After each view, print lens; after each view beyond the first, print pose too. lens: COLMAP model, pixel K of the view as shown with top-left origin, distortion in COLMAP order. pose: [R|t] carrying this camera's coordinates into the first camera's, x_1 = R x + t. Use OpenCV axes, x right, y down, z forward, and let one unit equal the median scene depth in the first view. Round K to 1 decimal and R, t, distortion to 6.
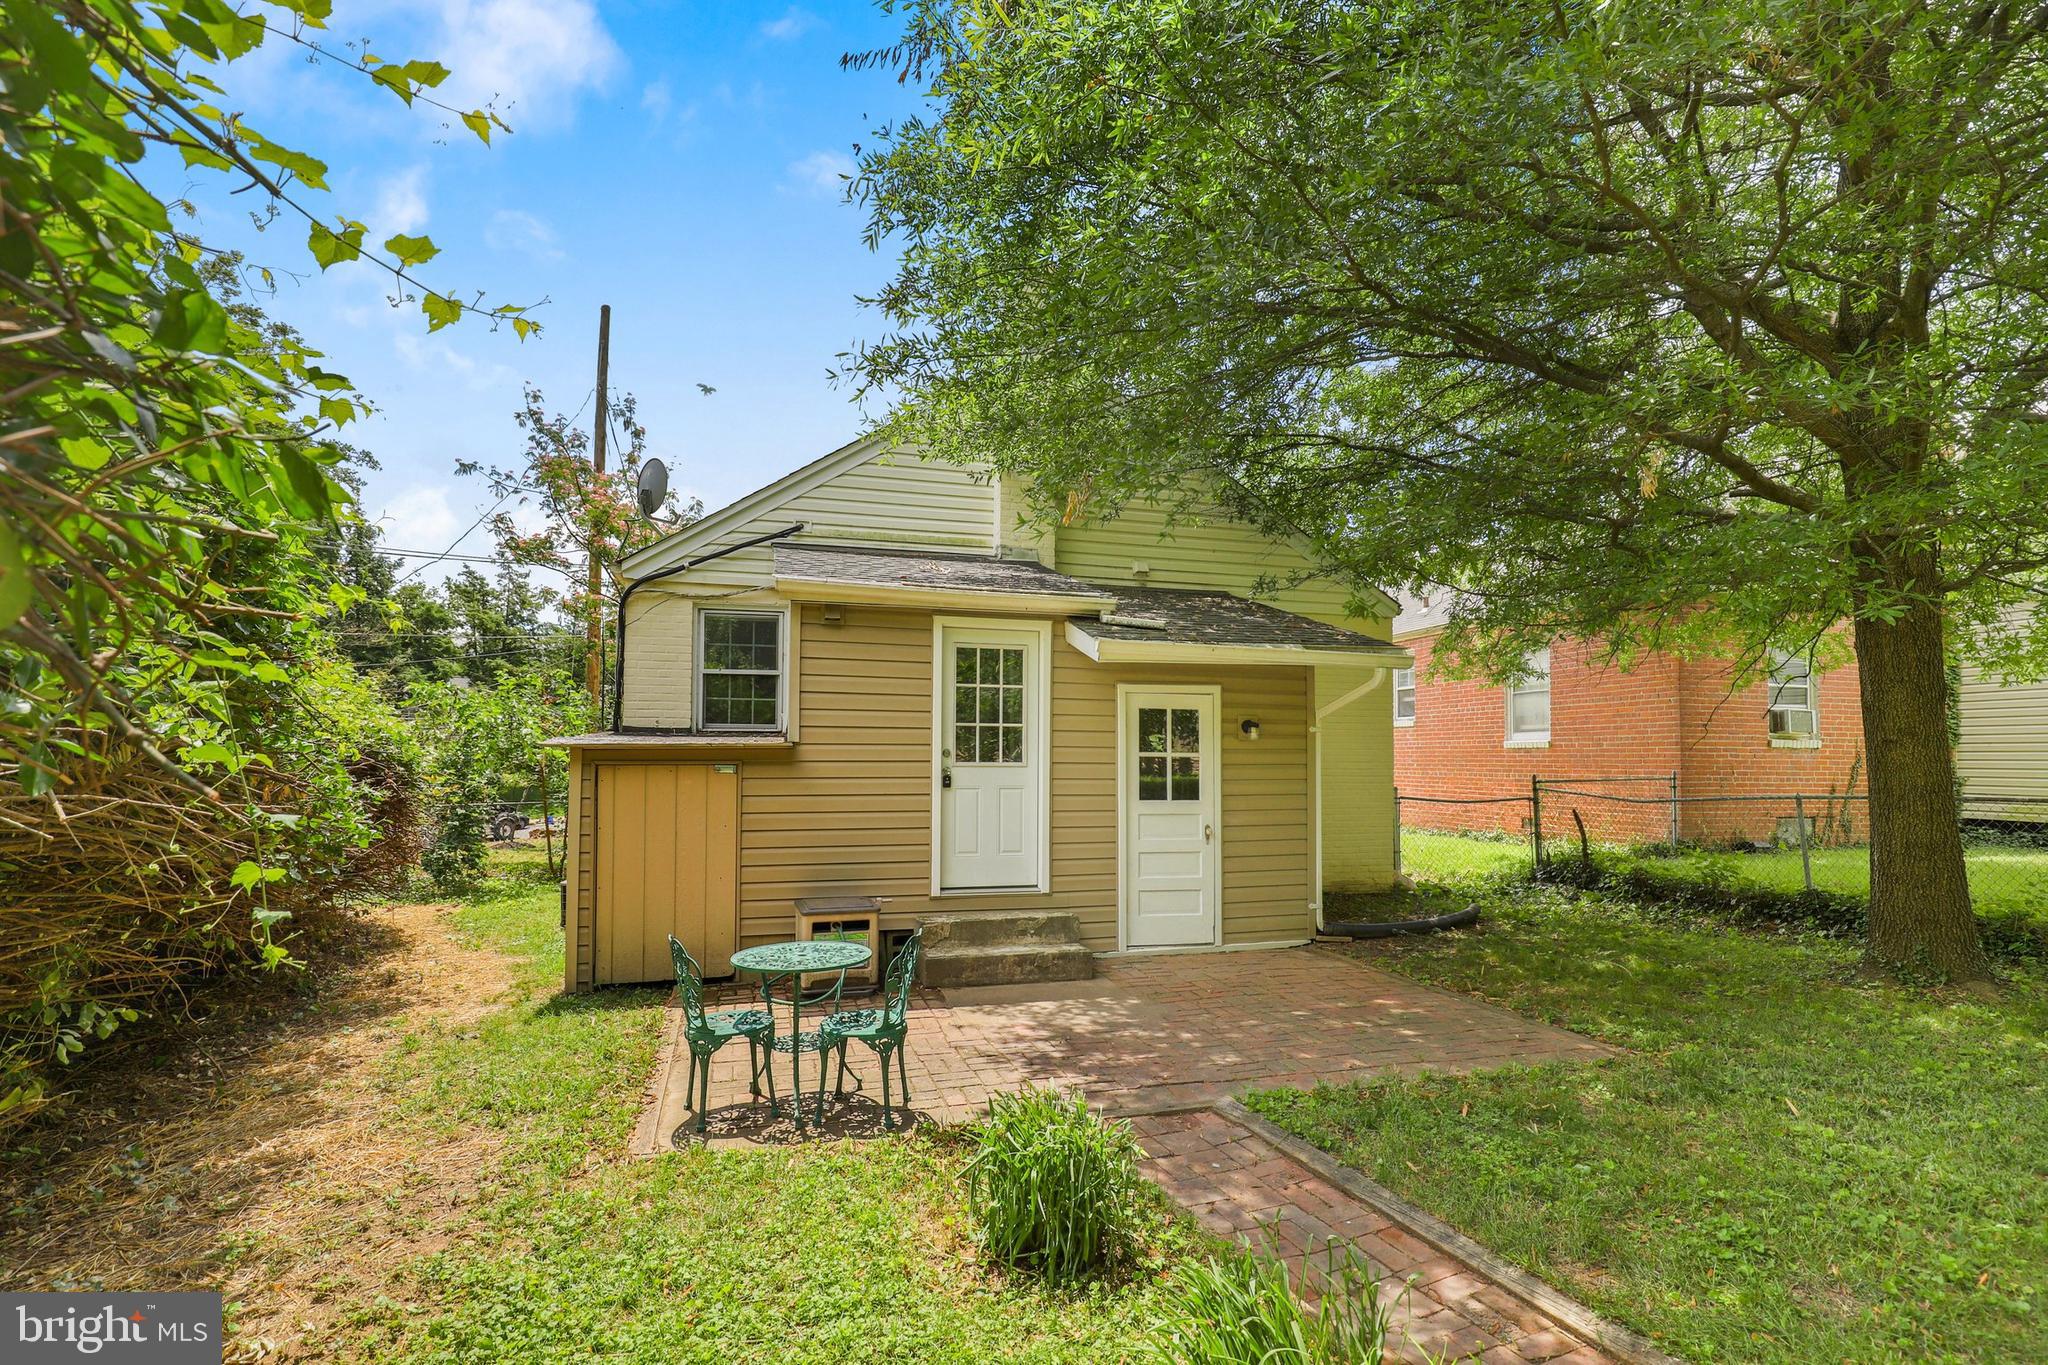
lens RADIAL K [[941.2, 0, 1029.8], [0, 941.2, 726.2], [0, 0, 1]] dist [0.001562, -0.000140]
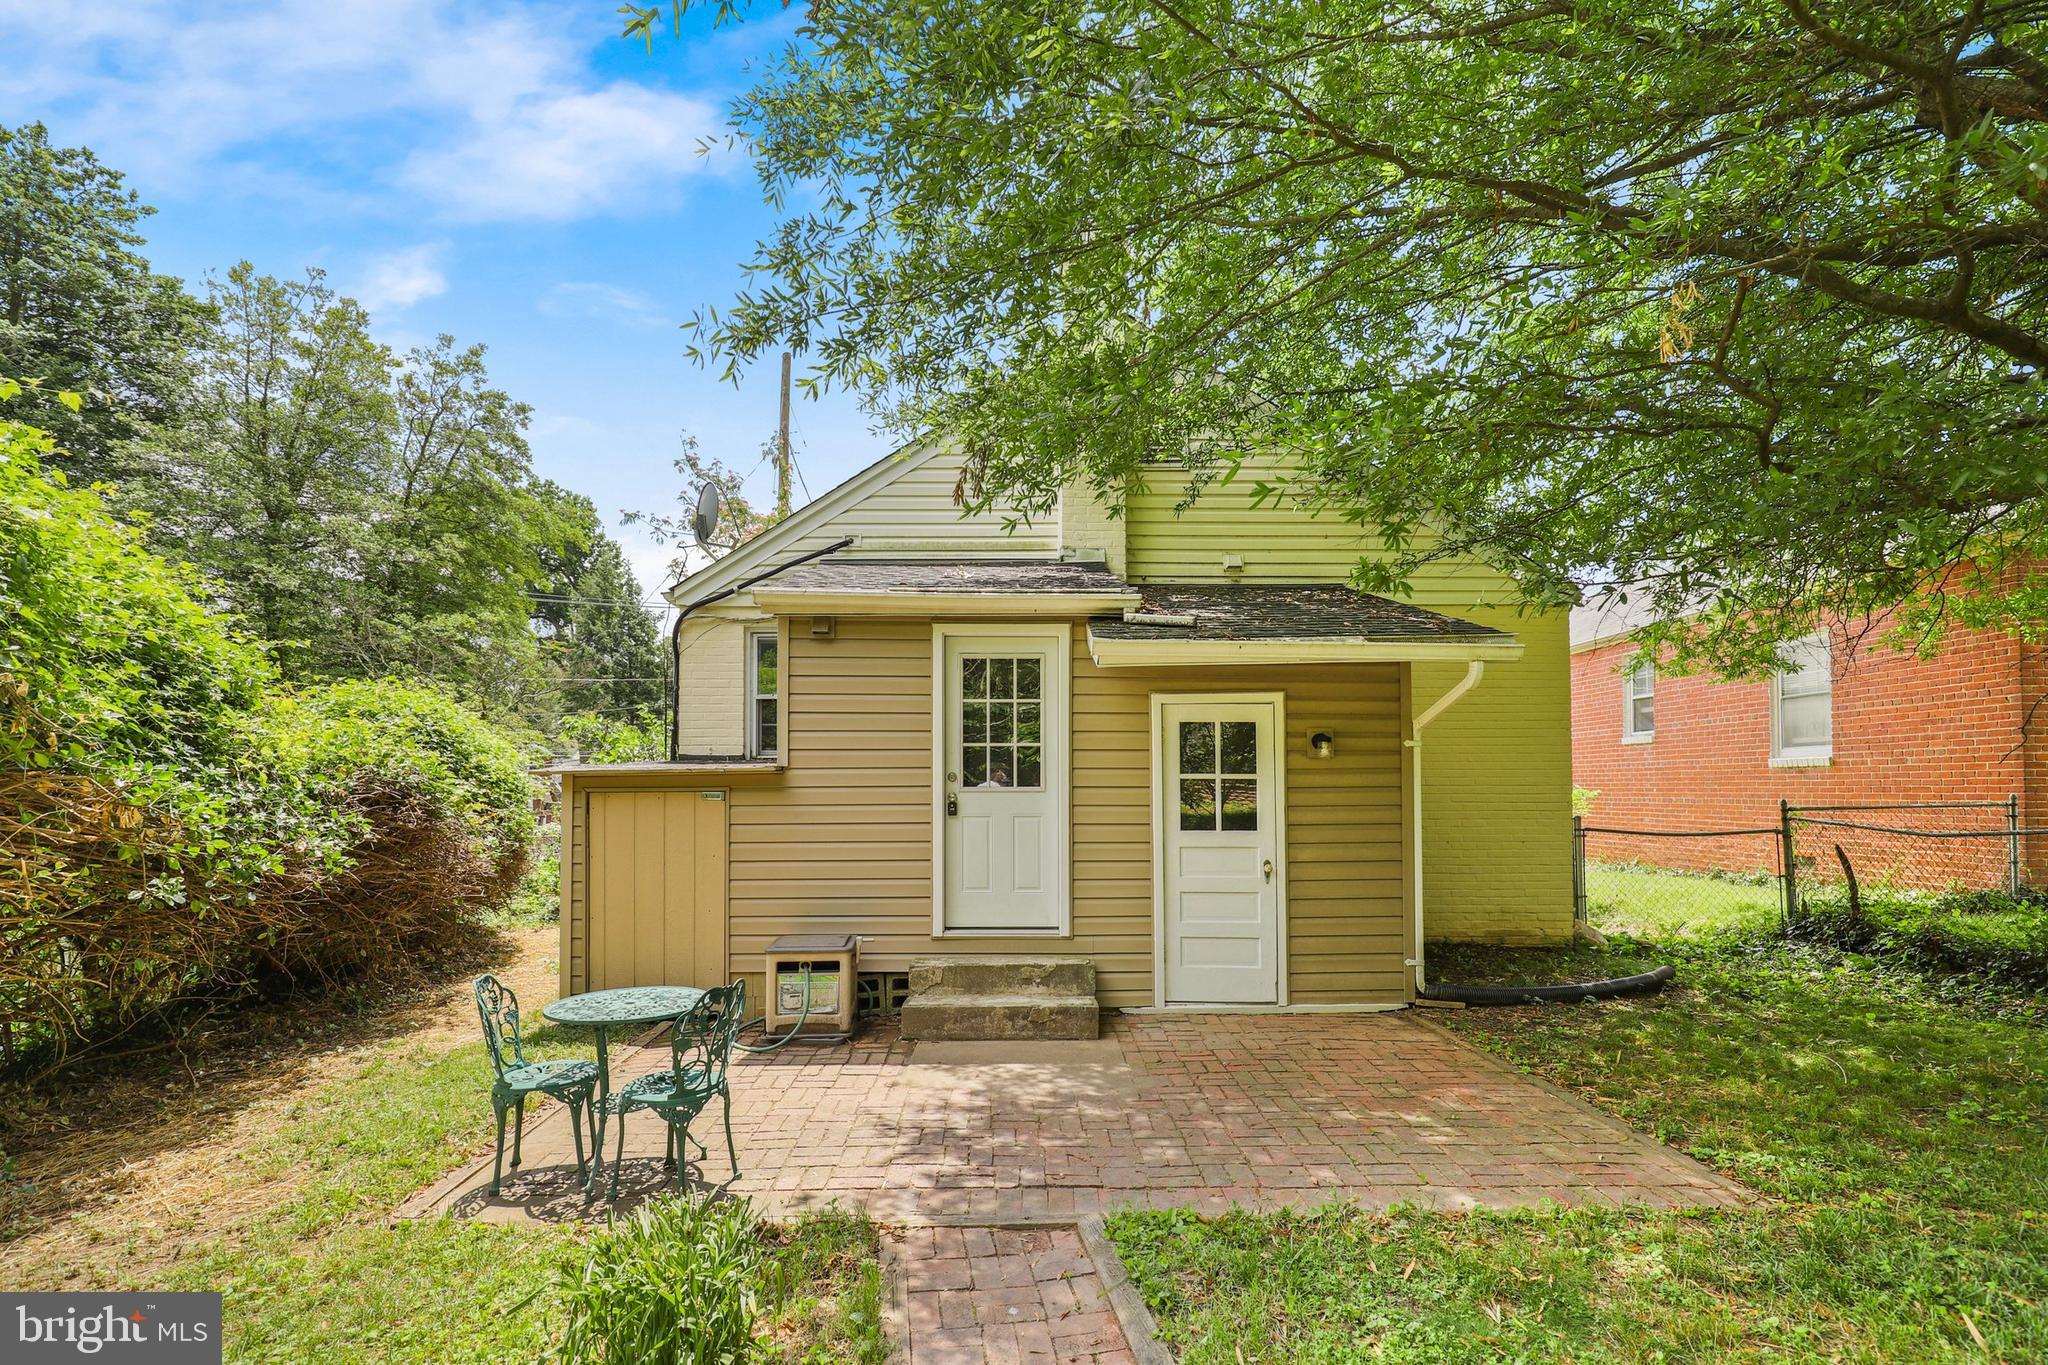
lens RADIAL K [[959.2, 0, 1023.1], [0, 959.2, 764.2], [0, 0, 1]] dist [0.002518, 0.000186]
pose [[0.968370, -0.013813, -0.249136, 0.197312], [0.015778, 0.999858, 0.005895, 0.011666], [0.249020, -0.009640, 0.968450, 0.127948]]
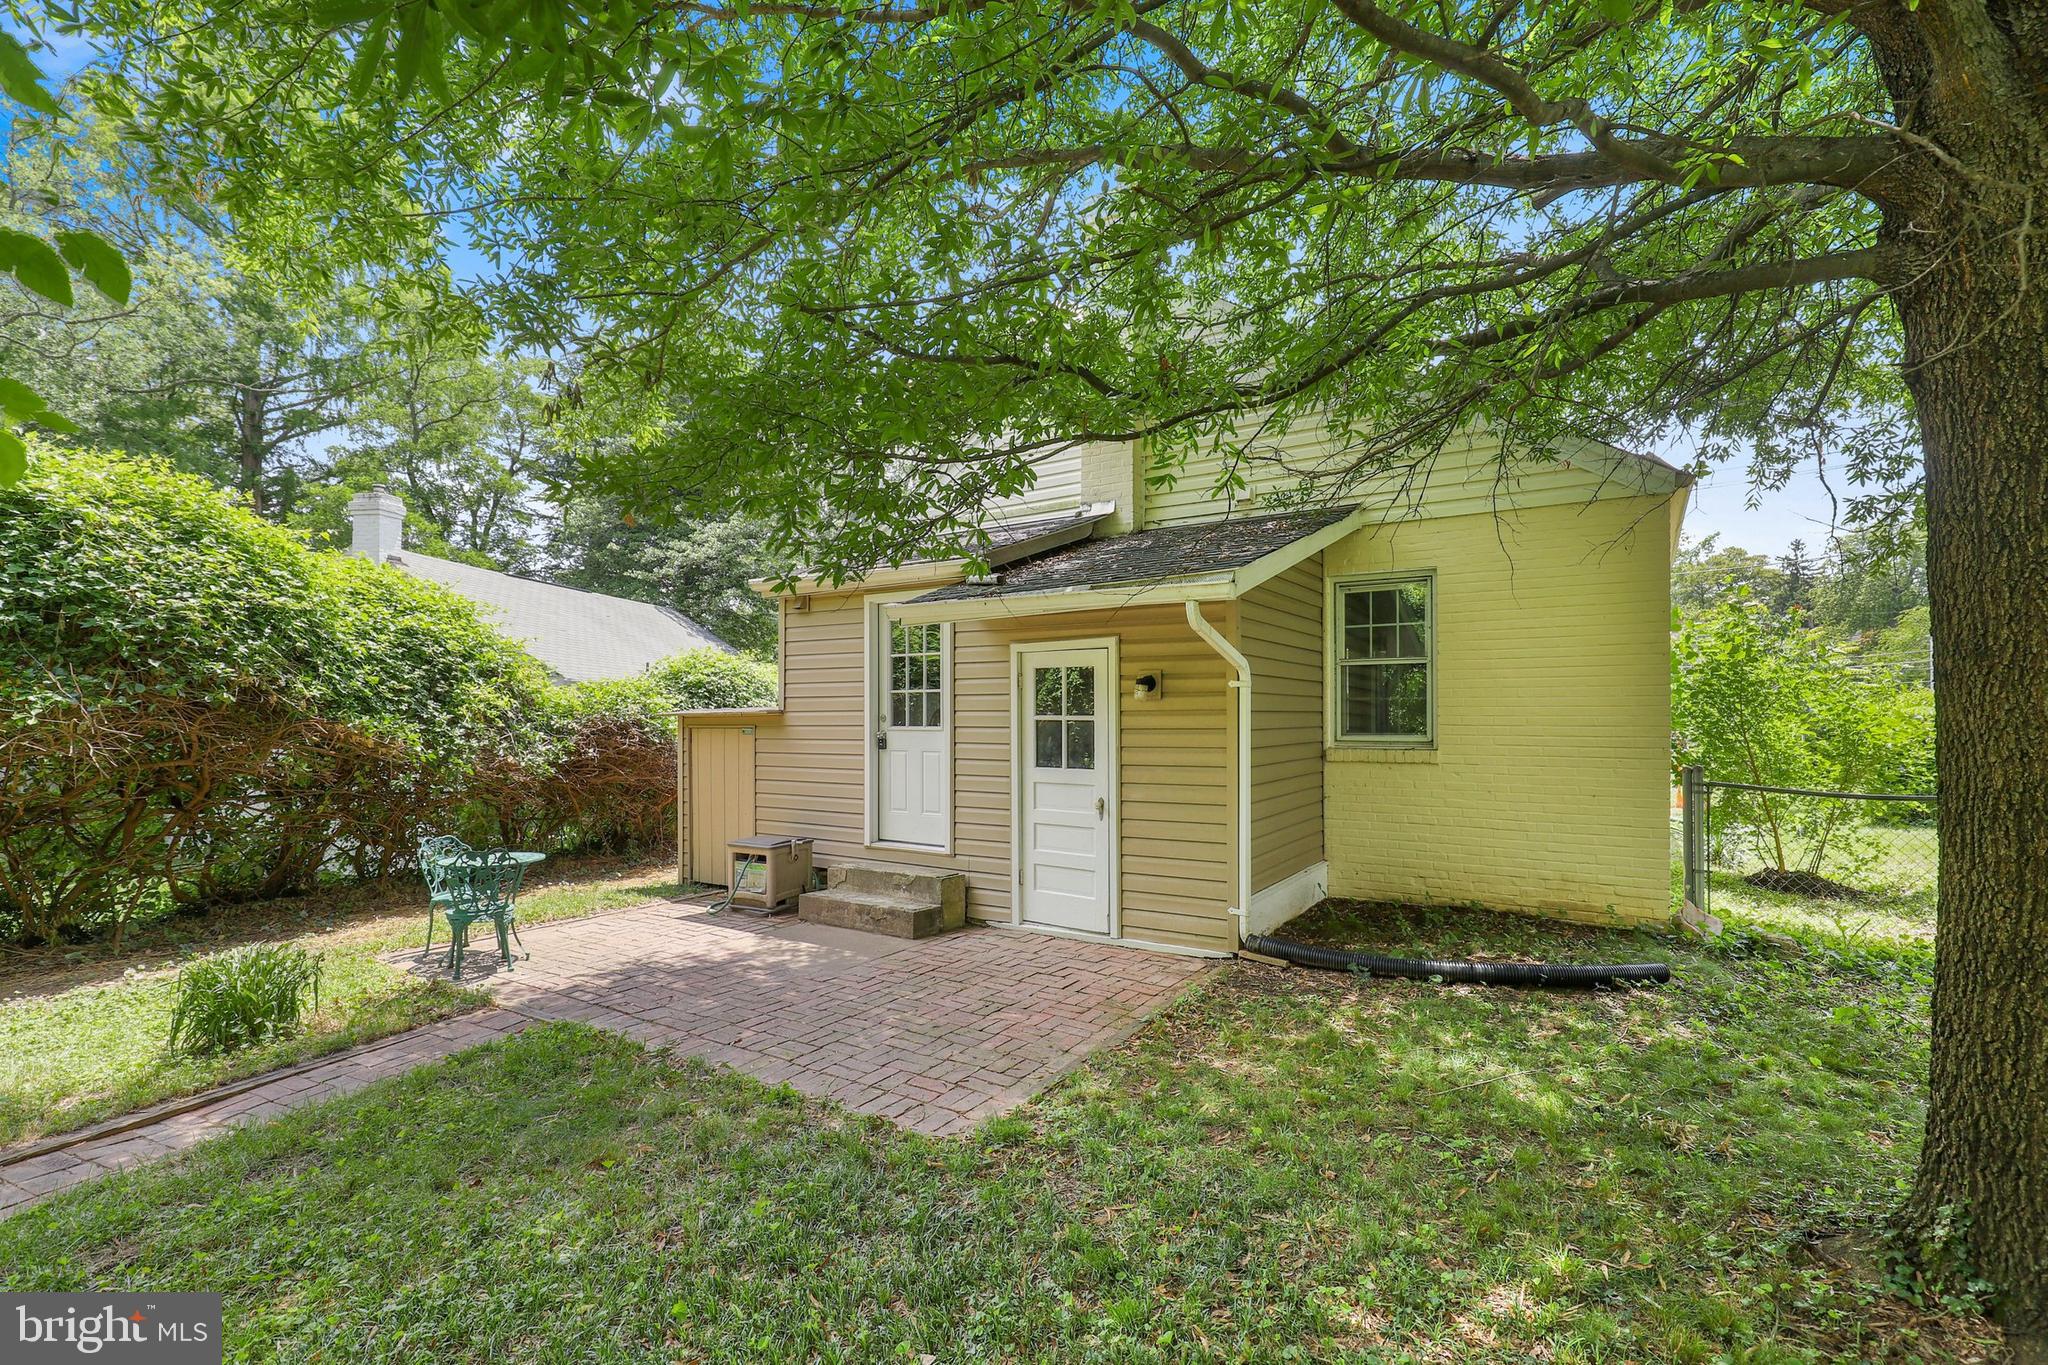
lens RADIAL K [[941.2, 0, 1029.8], [0, 941.2, 726.2], [0, 0, 1]] dist [0.001562, -0.000140]
pose [[0.657257, -0.000866, -0.753666, 0.822619], [0.028644, 0.999306, 0.023832, 0.016002], [0.753122, -0.037252, 0.656826, 0.389850]]
